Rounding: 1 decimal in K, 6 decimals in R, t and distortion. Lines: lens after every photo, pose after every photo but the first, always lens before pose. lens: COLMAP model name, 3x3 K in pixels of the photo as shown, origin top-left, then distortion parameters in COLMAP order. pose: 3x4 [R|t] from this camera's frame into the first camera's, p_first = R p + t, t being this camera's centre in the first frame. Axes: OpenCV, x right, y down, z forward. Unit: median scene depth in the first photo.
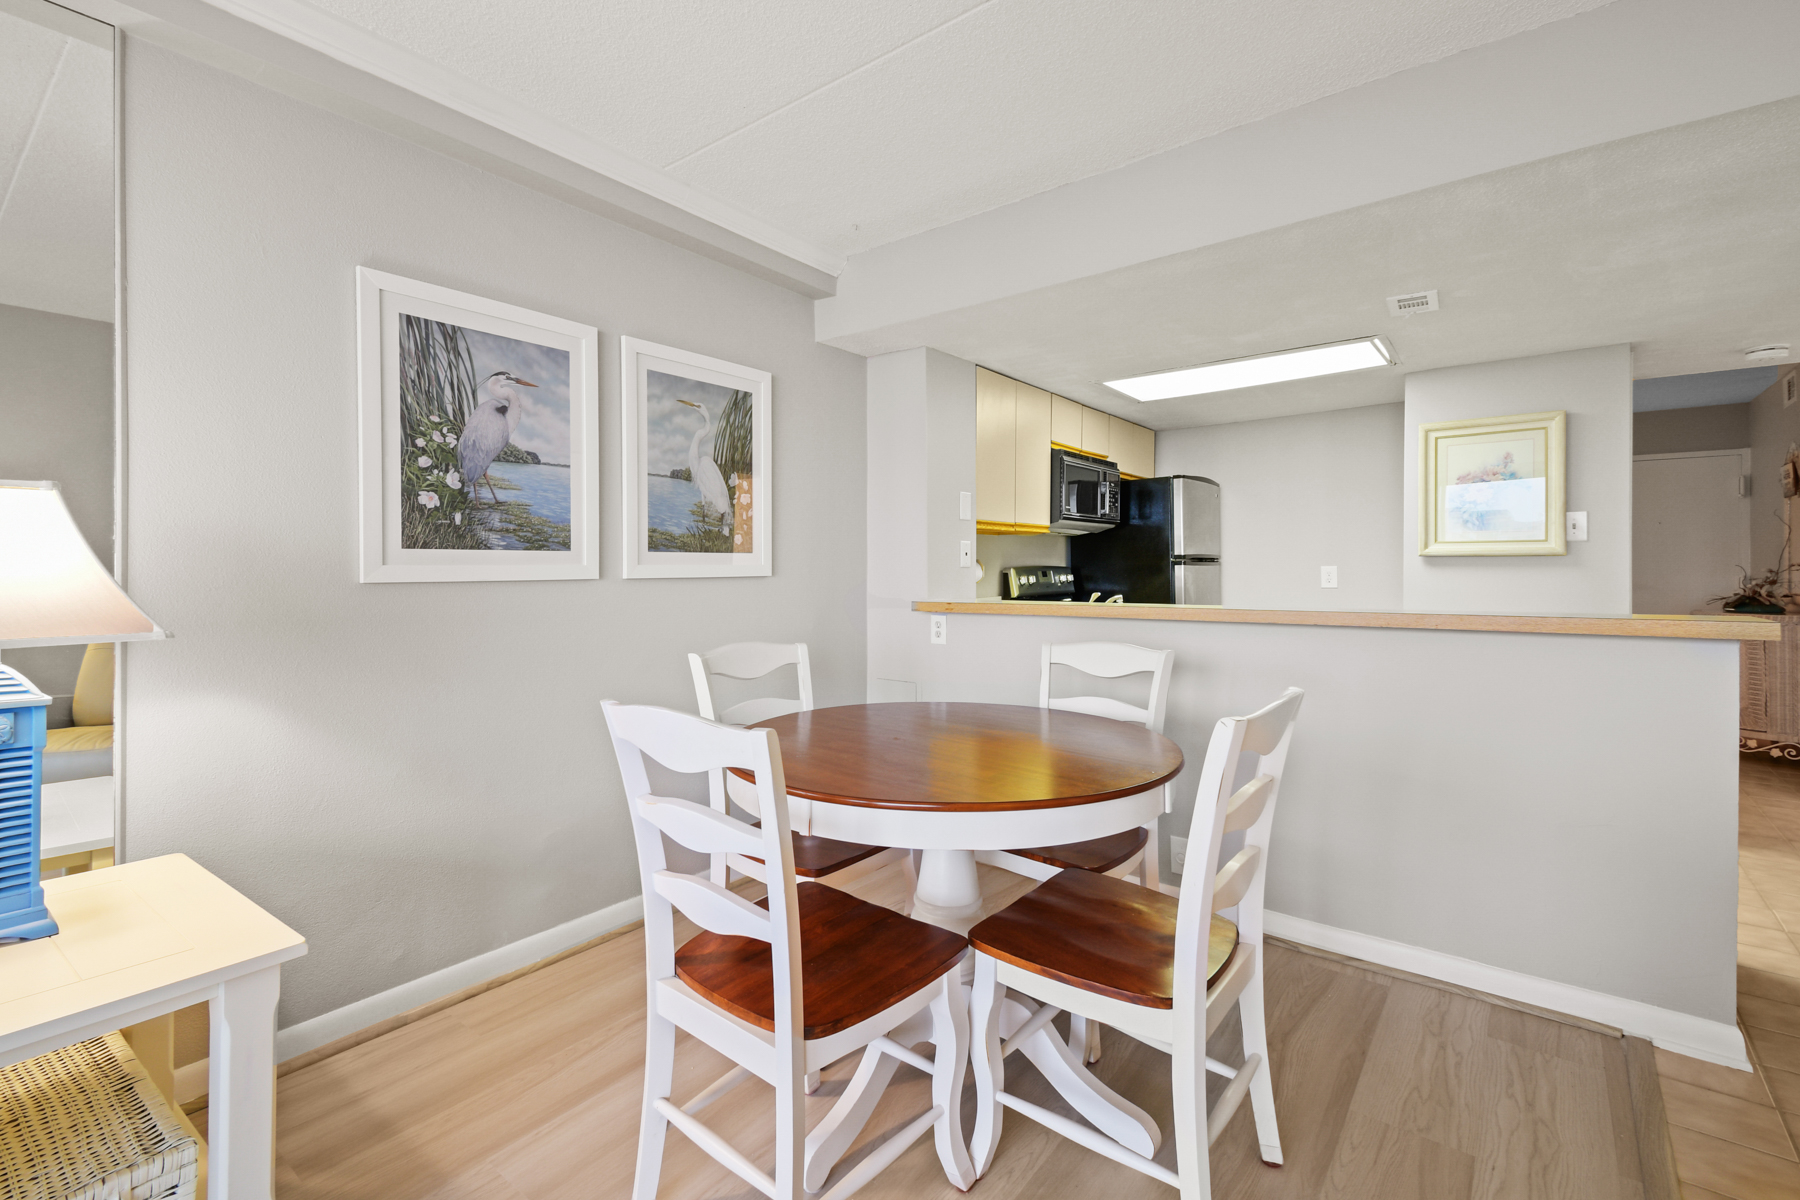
lens RADIAL K [[807.2, 0, 896.9], [0, 807.2, 573.3], [0, 0, 1]] dist [0.047627, -0.013379]
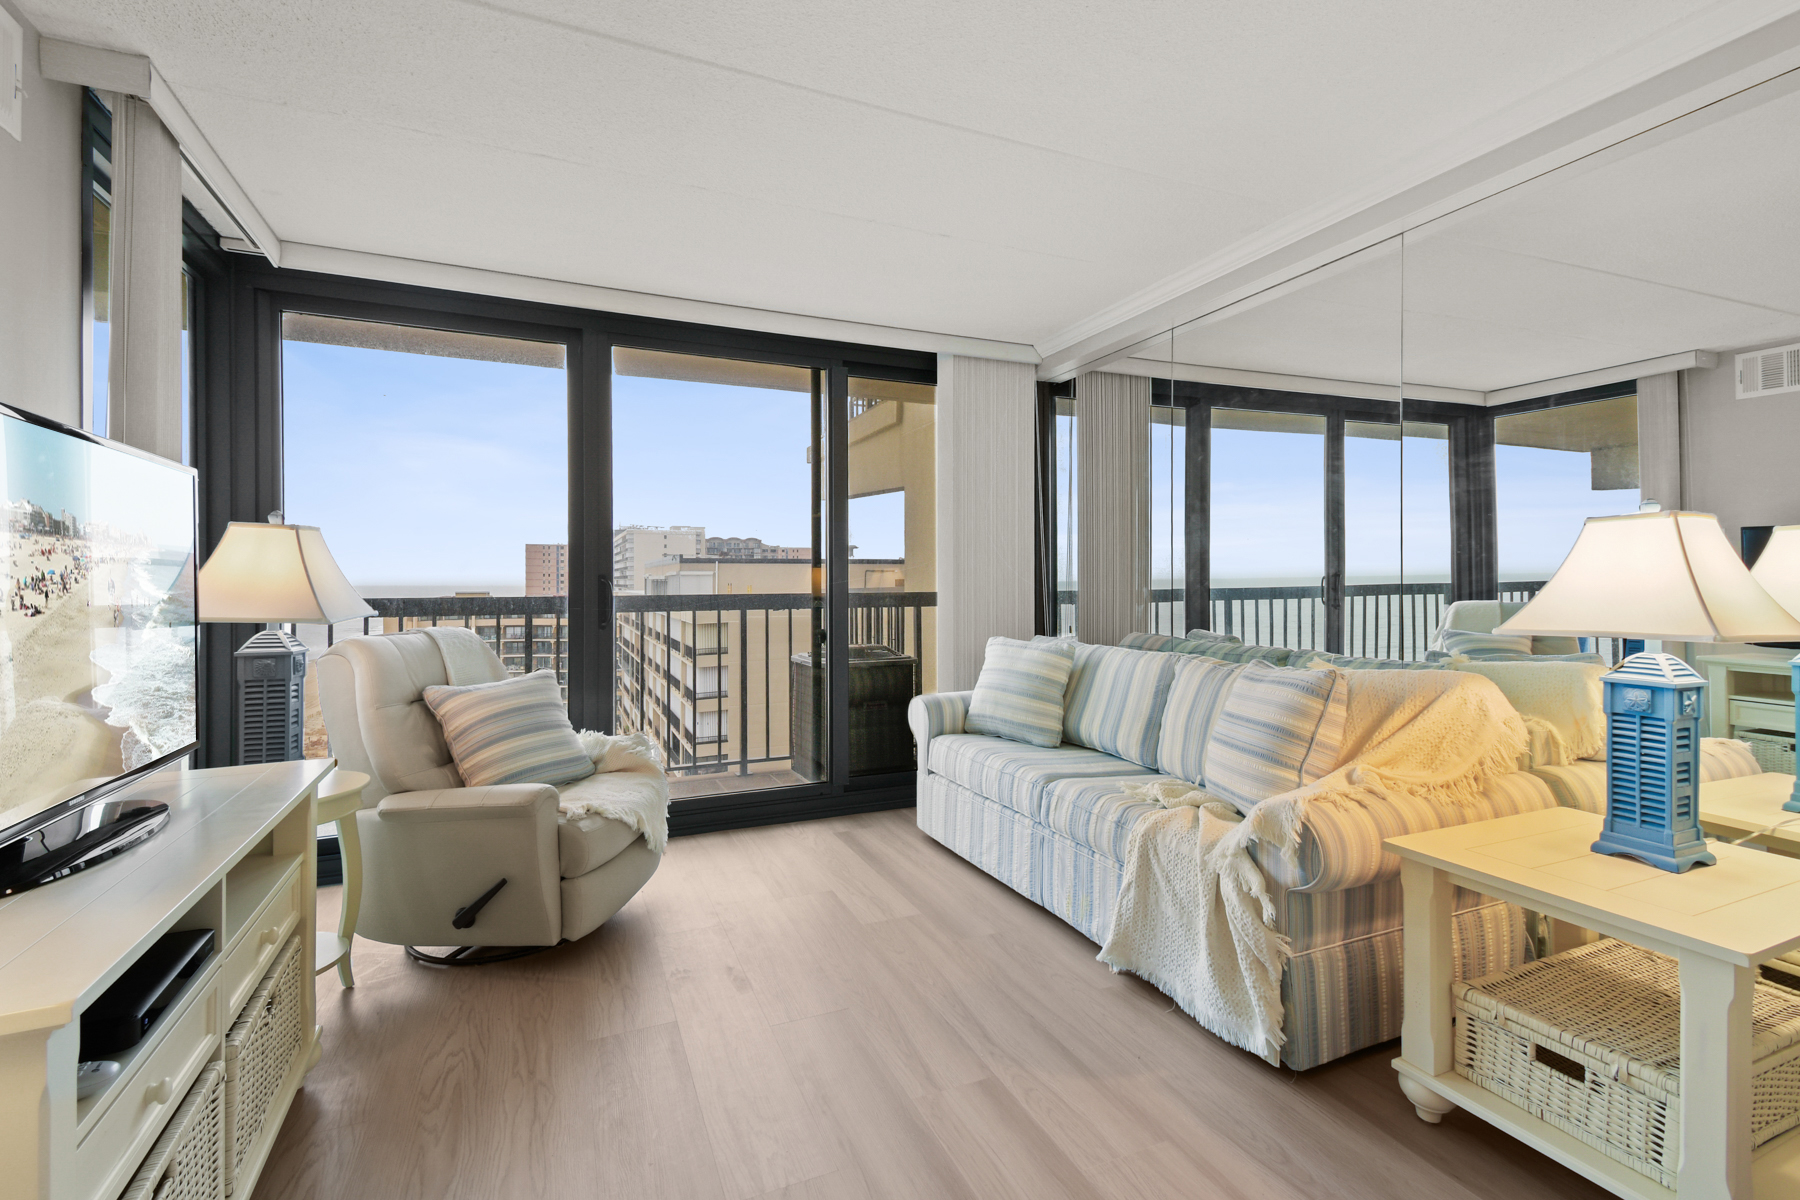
lens RADIAL K [[807.2, 0, 890.1], [0, 807.2, 583.9], [0, 0, 1]] dist [0.047627, -0.013379]
pose [[-0.496711, 0.003794, -0.867908, 0.292814], [-0.001305, 0.999986, 0.005118, -0.002747], [0.867915, 0.003674, -0.496699, 0.264360]]
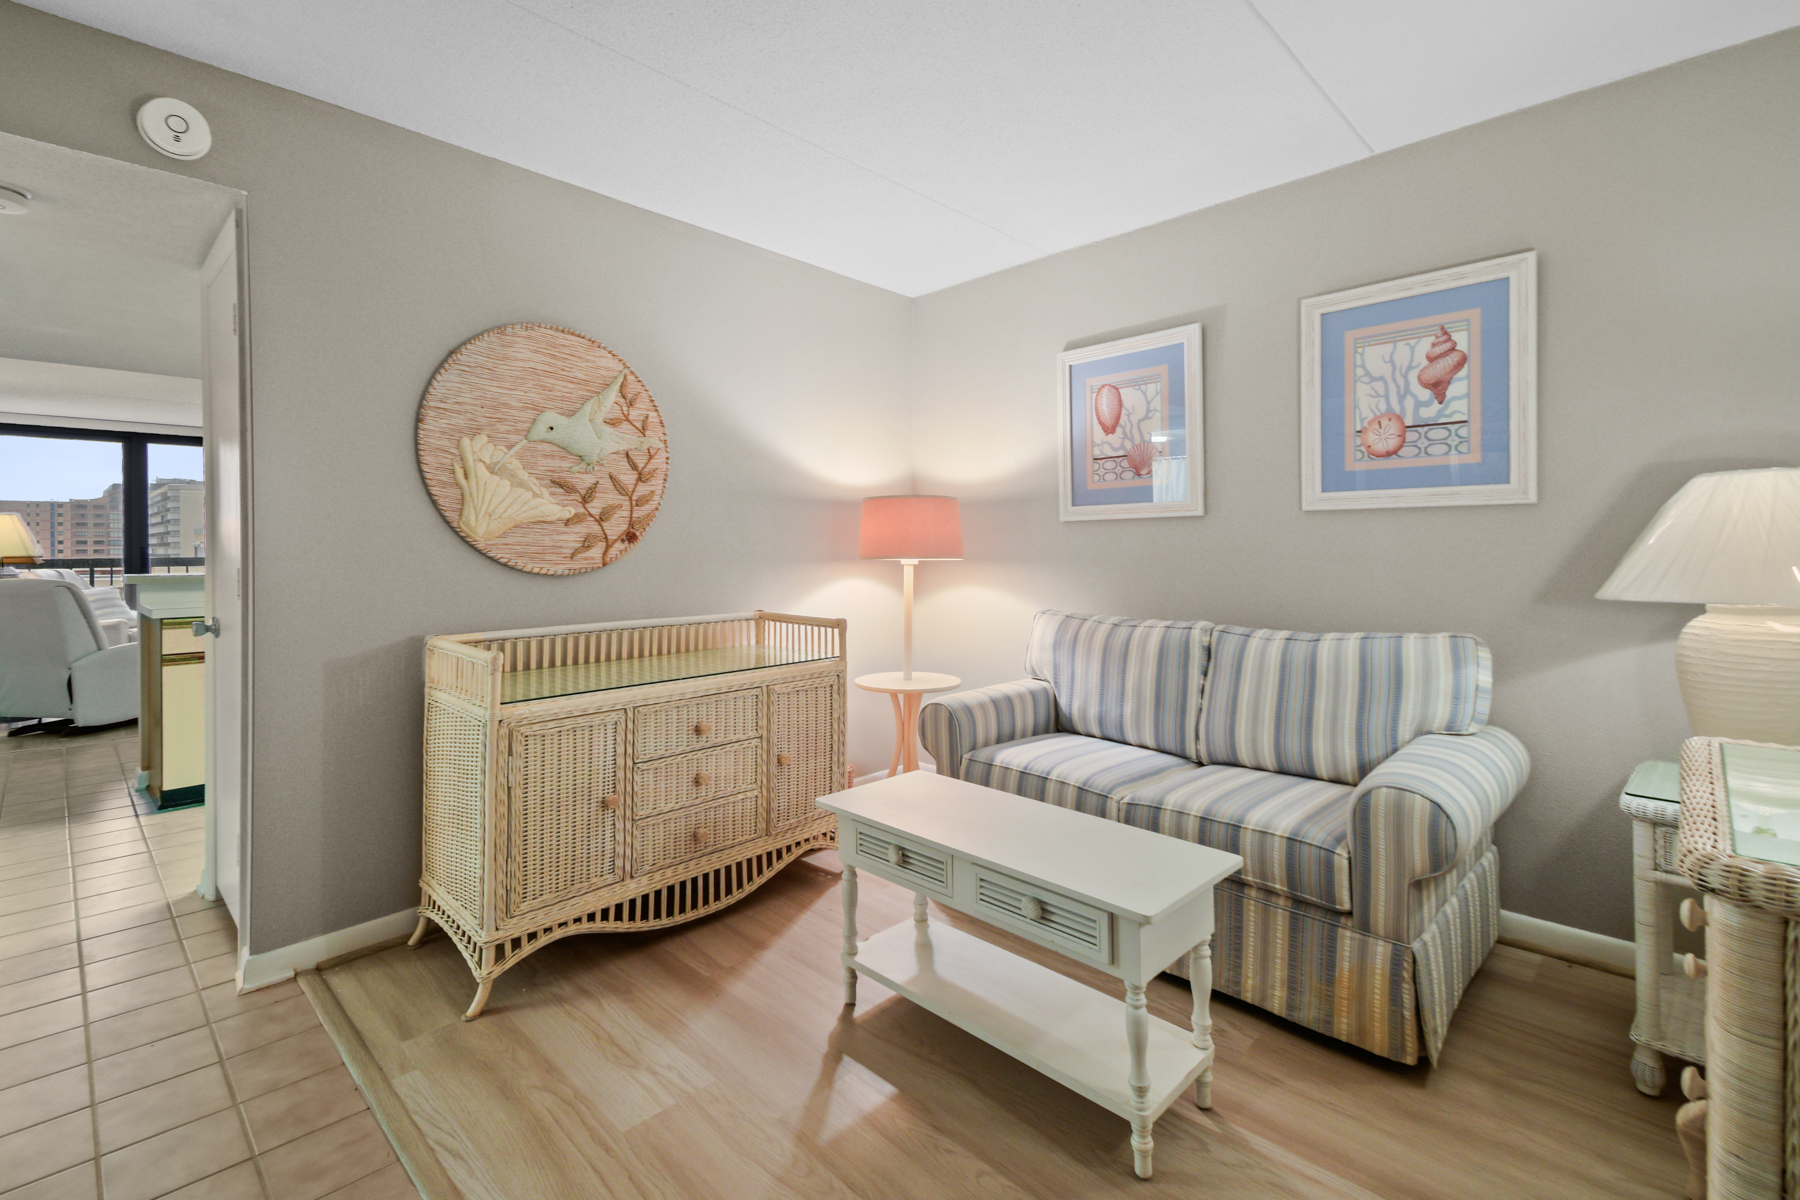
lens RADIAL K [[807.2, 0, 891.1], [0, 807.2, 547.3], [0, 0, 1]] dist [0.047627, -0.013379]
pose [[-0.118555, 0.005272, -0.992933, 1.904239], [0.004746, 0.999977, 0.004742, -0.013178], [0.992936, -0.004151, -0.118578, 2.086947]]
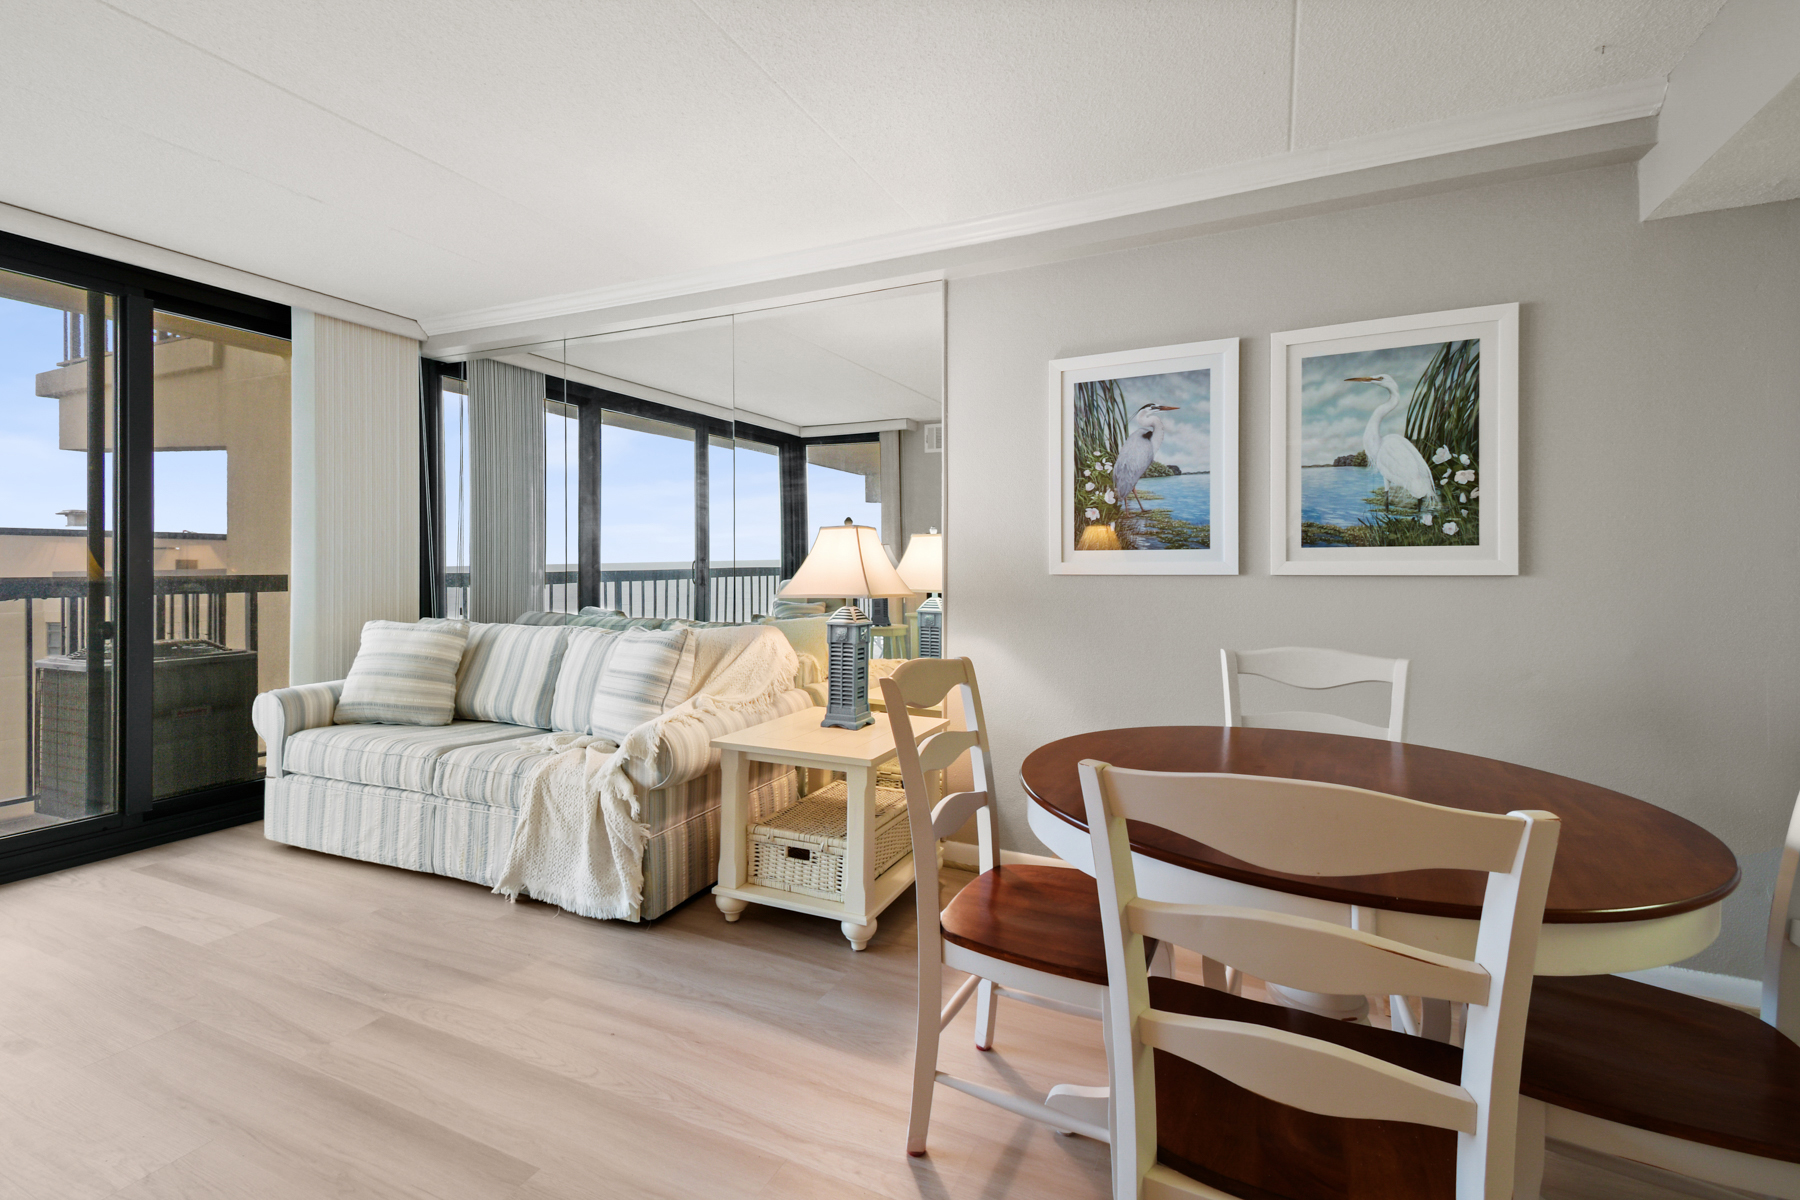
lens RADIAL K [[807.2, 0, 908.7], [0, 807.2, 565.6], [0, 0, 1]] dist [0.047627, -0.013379]
pose [[0.210461, 0.001167, -0.977601, 0.486687], [-0.006608, 0.999978, -0.000229, -0.001273], [0.977580, 0.006508, 0.210464, 0.302600]]
